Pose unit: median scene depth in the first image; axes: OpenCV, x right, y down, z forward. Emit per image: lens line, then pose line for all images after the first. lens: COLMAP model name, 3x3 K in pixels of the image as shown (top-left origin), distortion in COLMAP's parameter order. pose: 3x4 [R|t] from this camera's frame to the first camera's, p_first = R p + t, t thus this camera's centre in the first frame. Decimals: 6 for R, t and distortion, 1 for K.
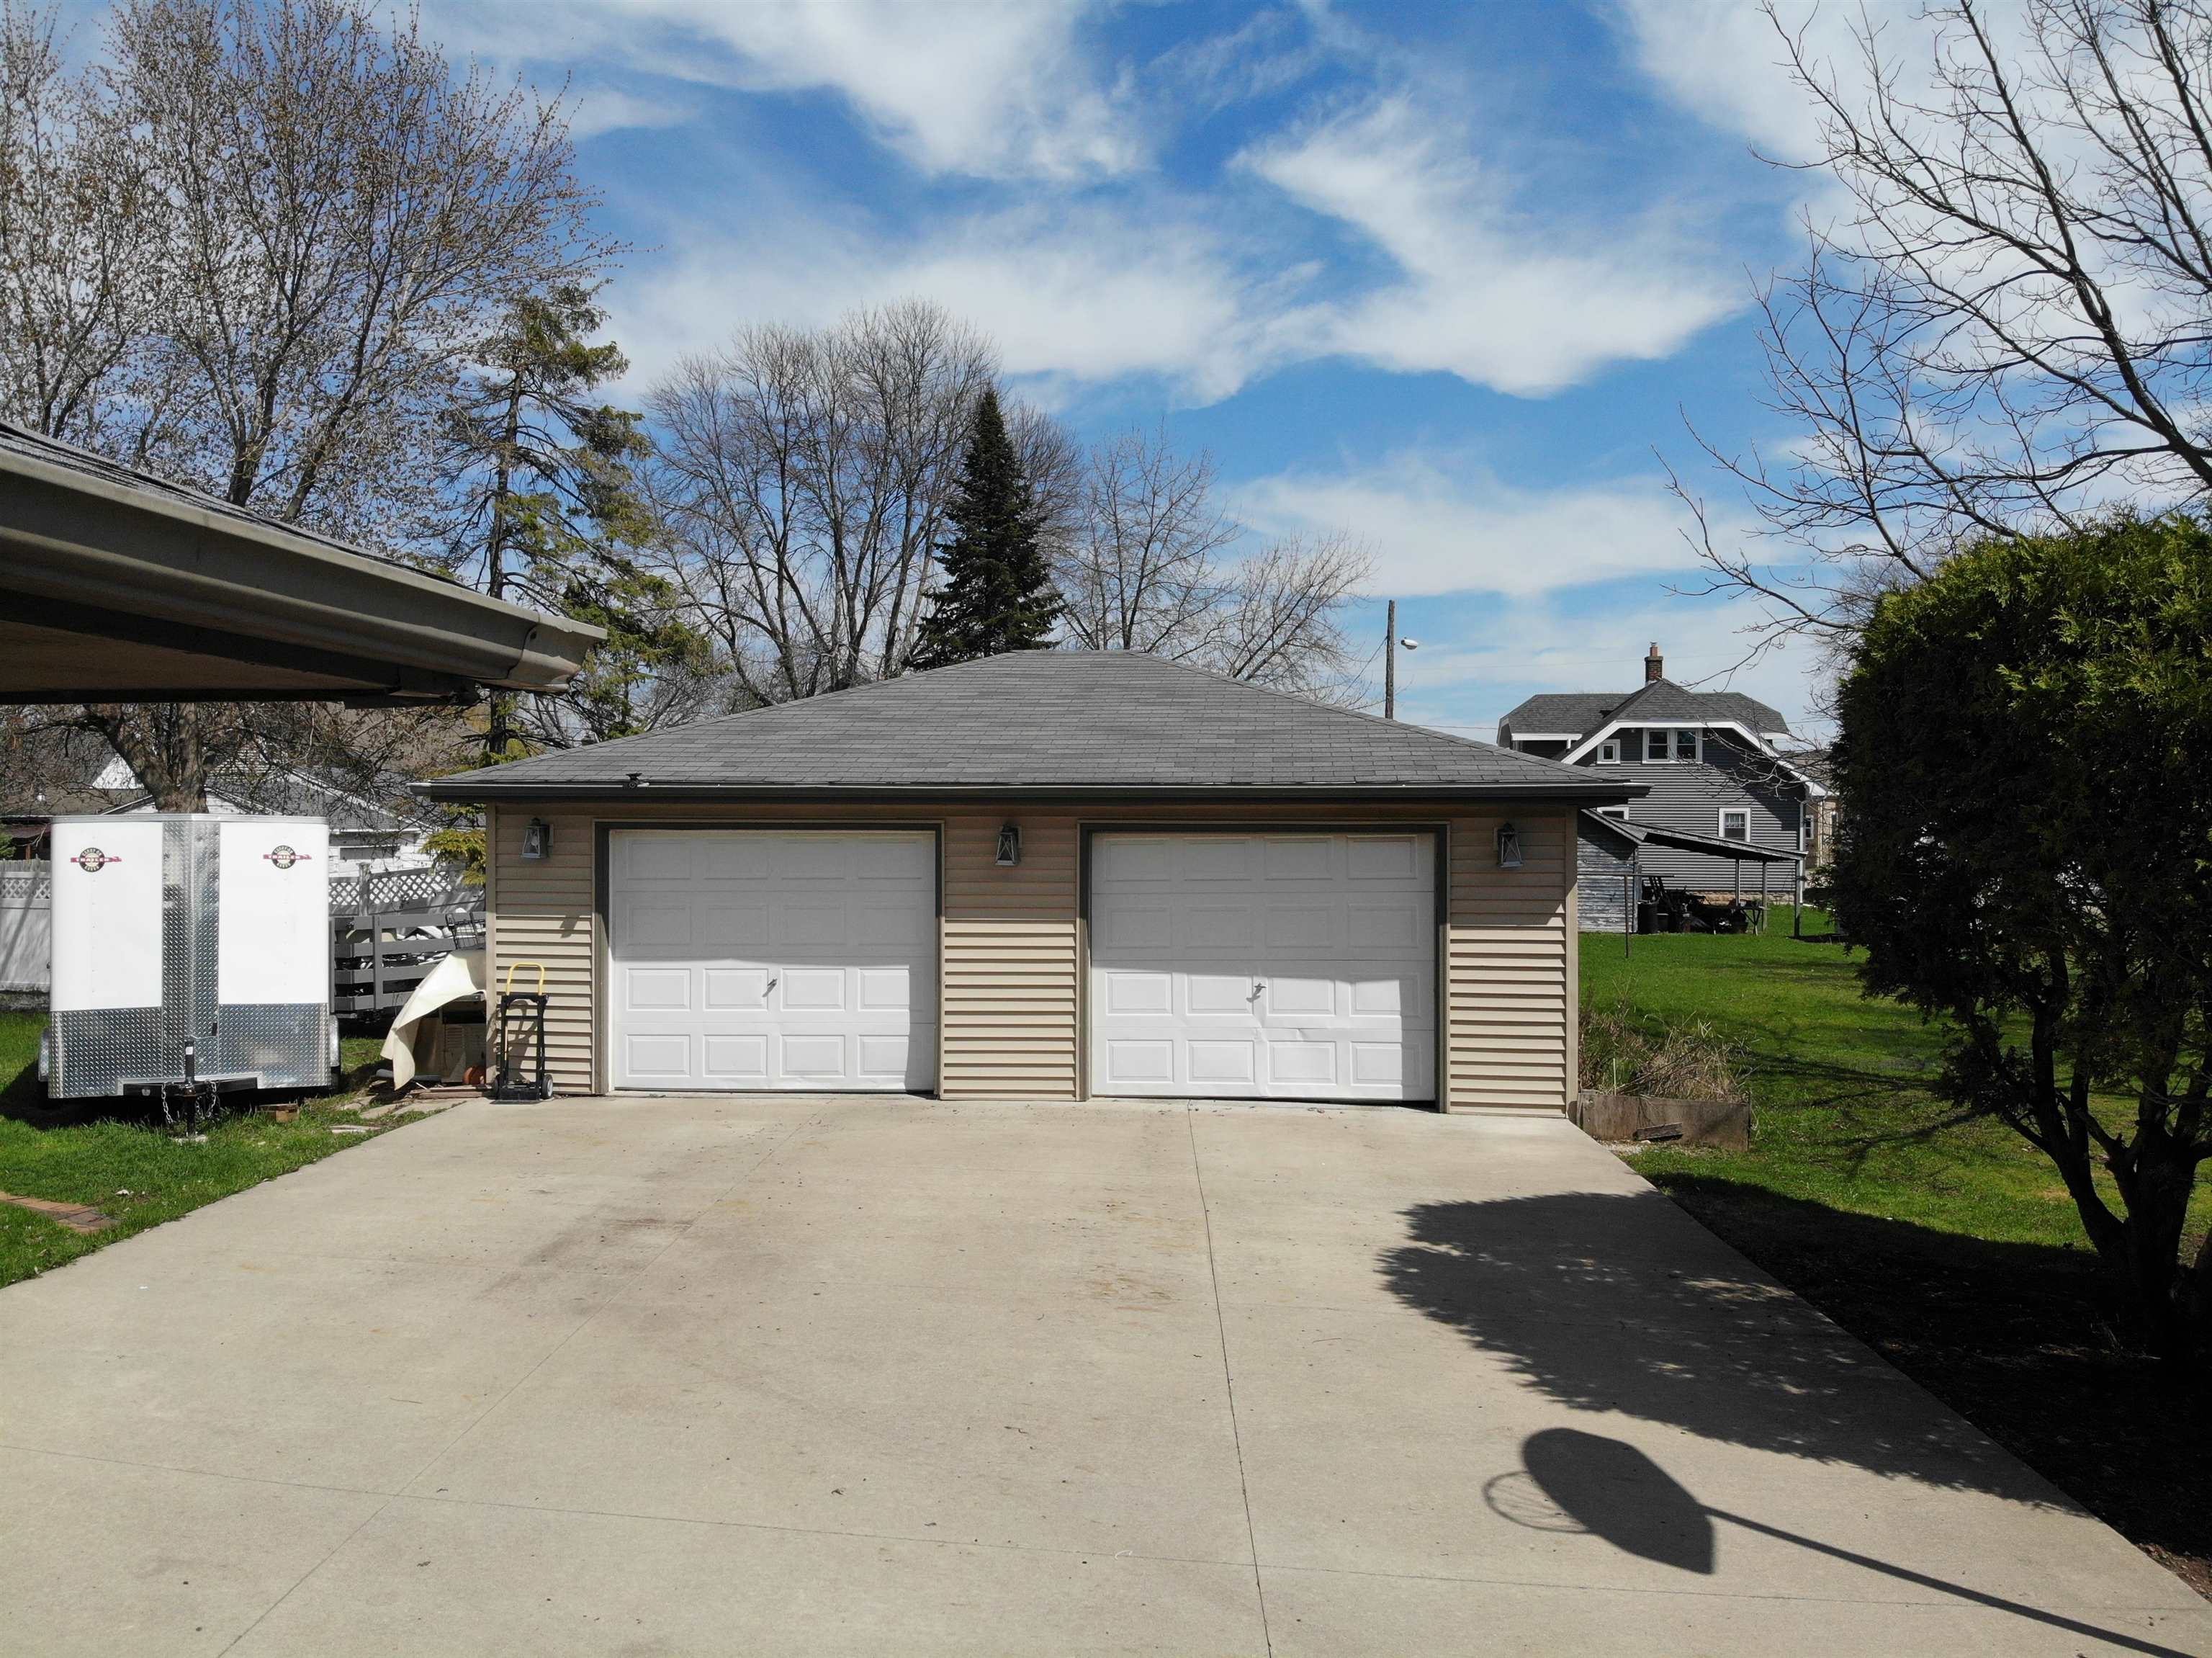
lens RADIAL K [[1608.9, 0, 1093.0], [0, 1608.9, 823.5], [0, 0, 1]] dist [0.077267, -0.185316]
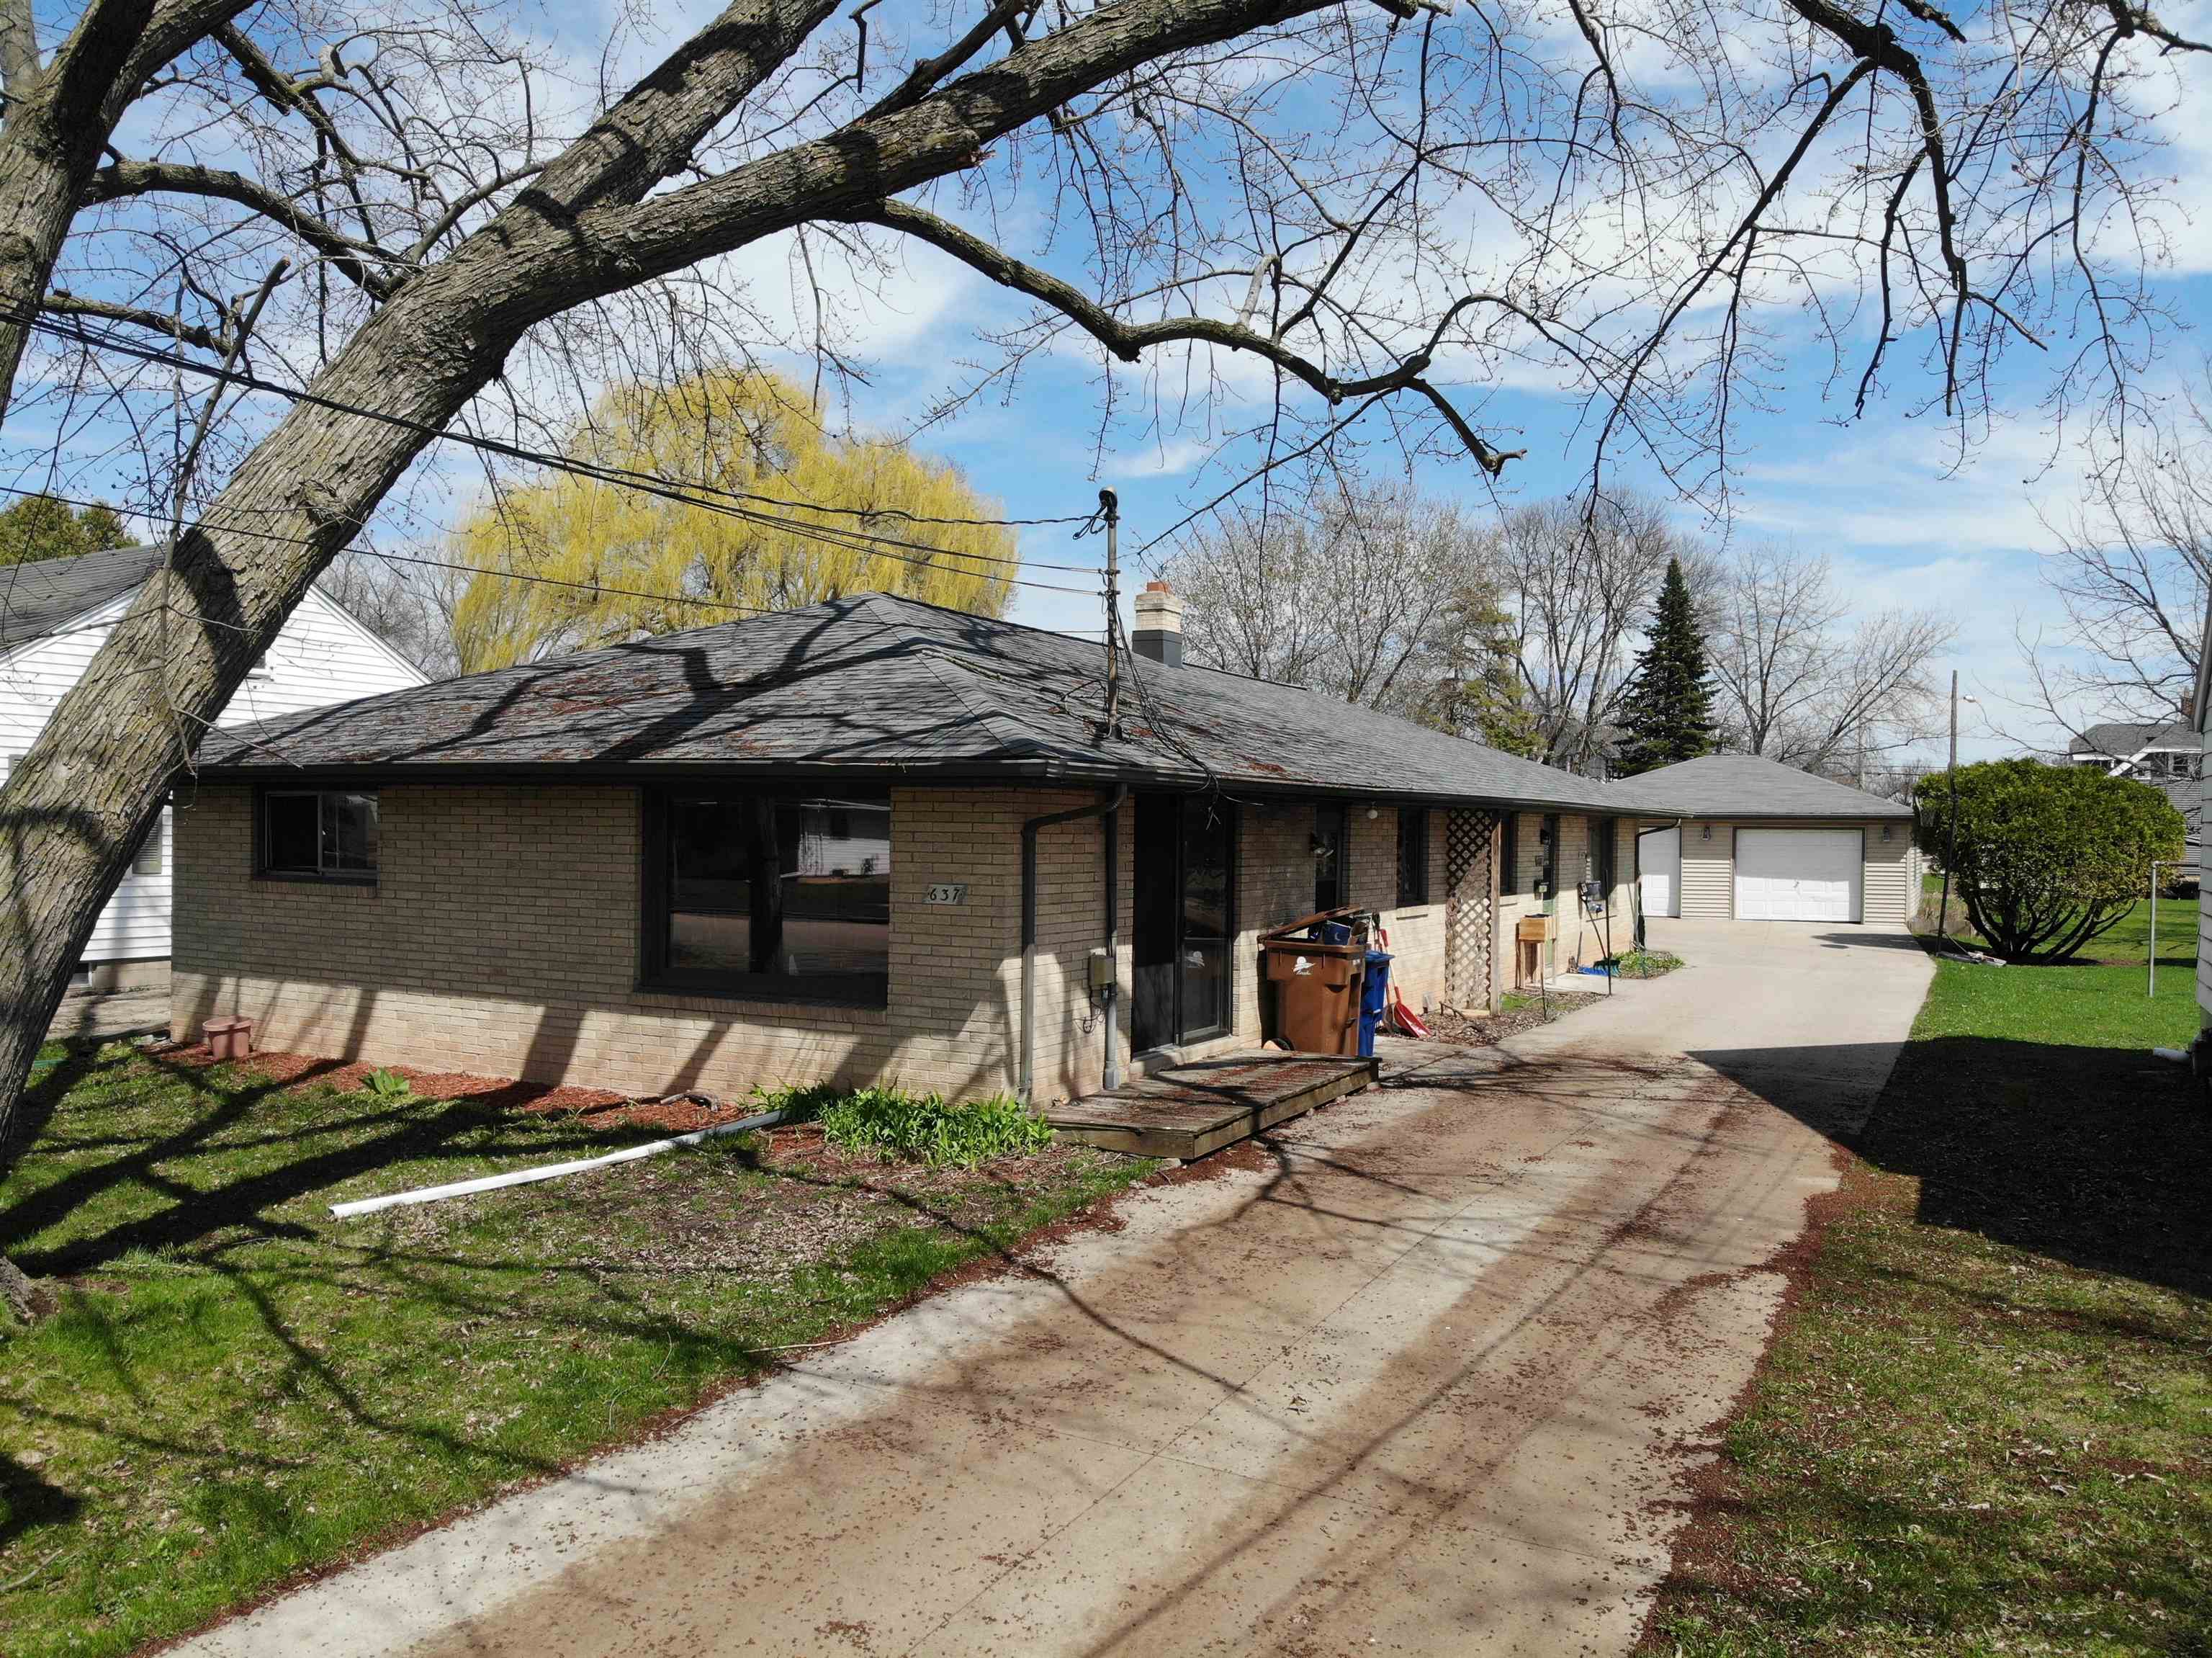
lens RADIAL K [[1608.9, 0, 1095.3], [0, 1608.9, 867.9], [0, 0, 1]] dist [0.077267, -0.185316]
pose [[0.930168, 0.016147, -0.366779, -0.000504], [-0.004339, 0.999446, 0.032996, -0.015049], [0.367109, -0.029101, 0.929723, -2.082675]]
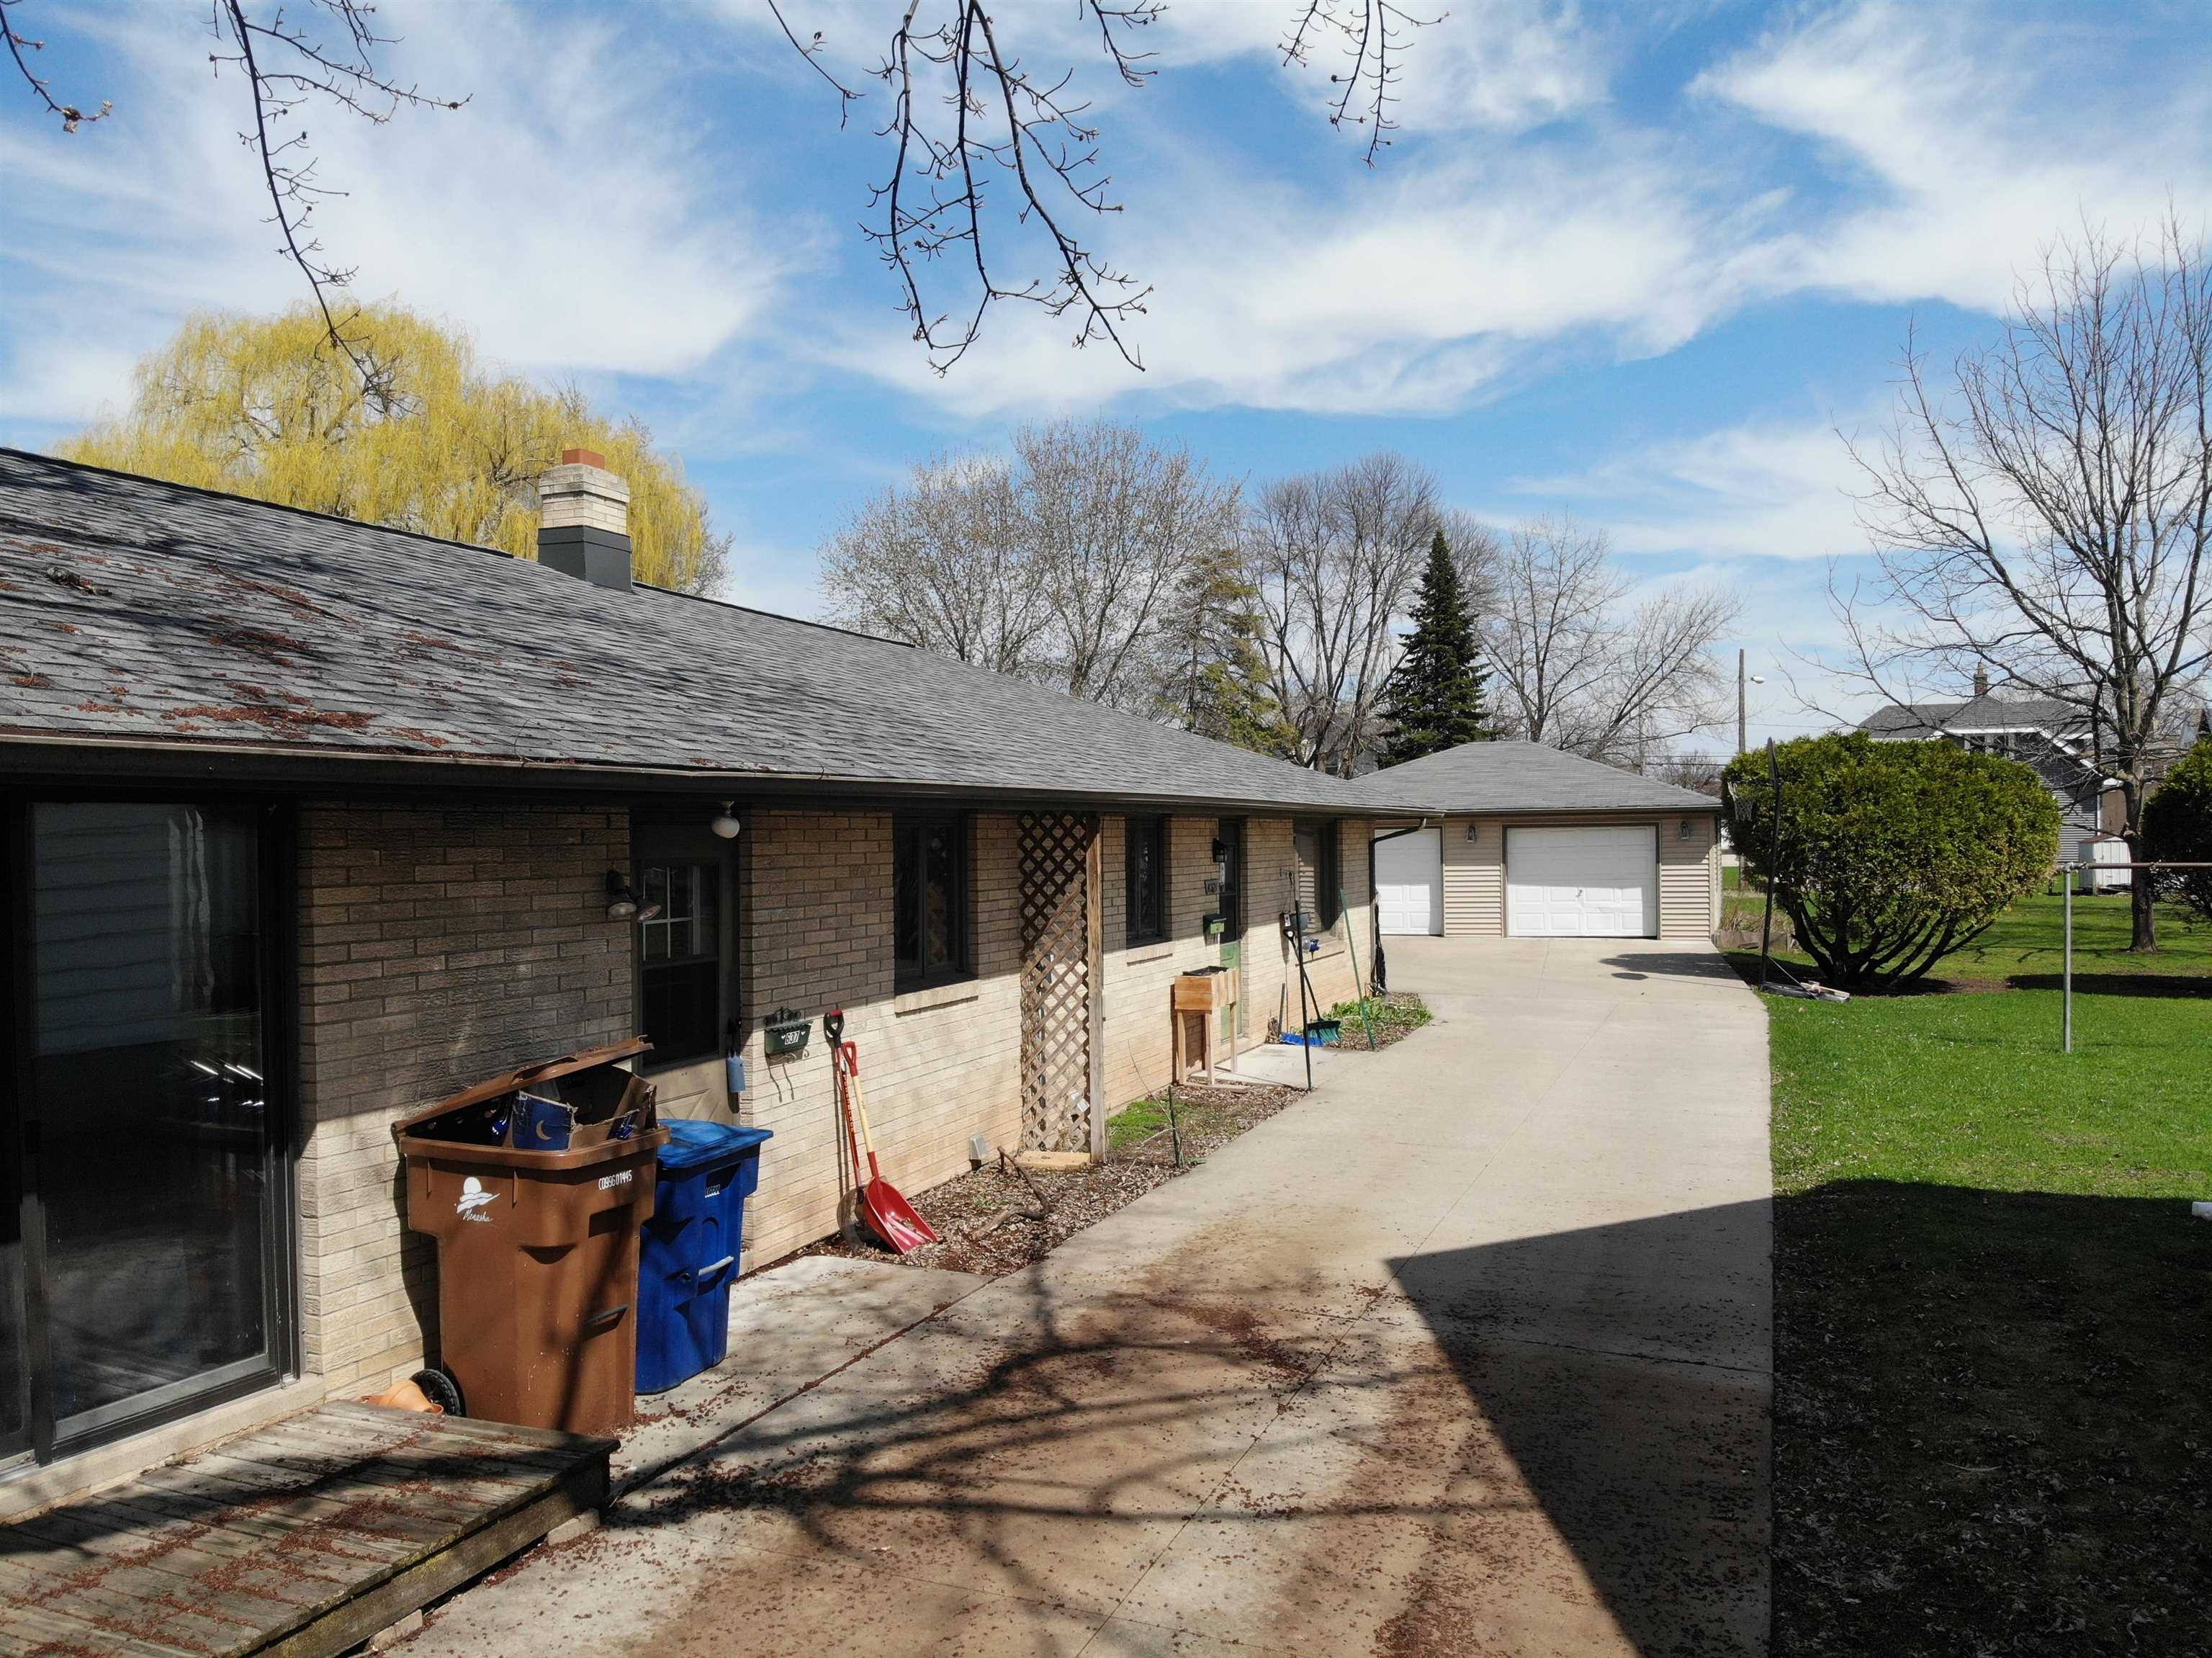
lens RADIAL K [[1608.9, 0, 1082.5], [0, 1608.9, 858.1], [0, 0, 1]] dist [0.077267, -0.185316]
pose [[0.964981, -0.013795, -0.261956, 0.018933], [0.020360, 0.999543, 0.022362, -0.016202], [0.261528, -0.026912, 0.964821, -1.475324]]
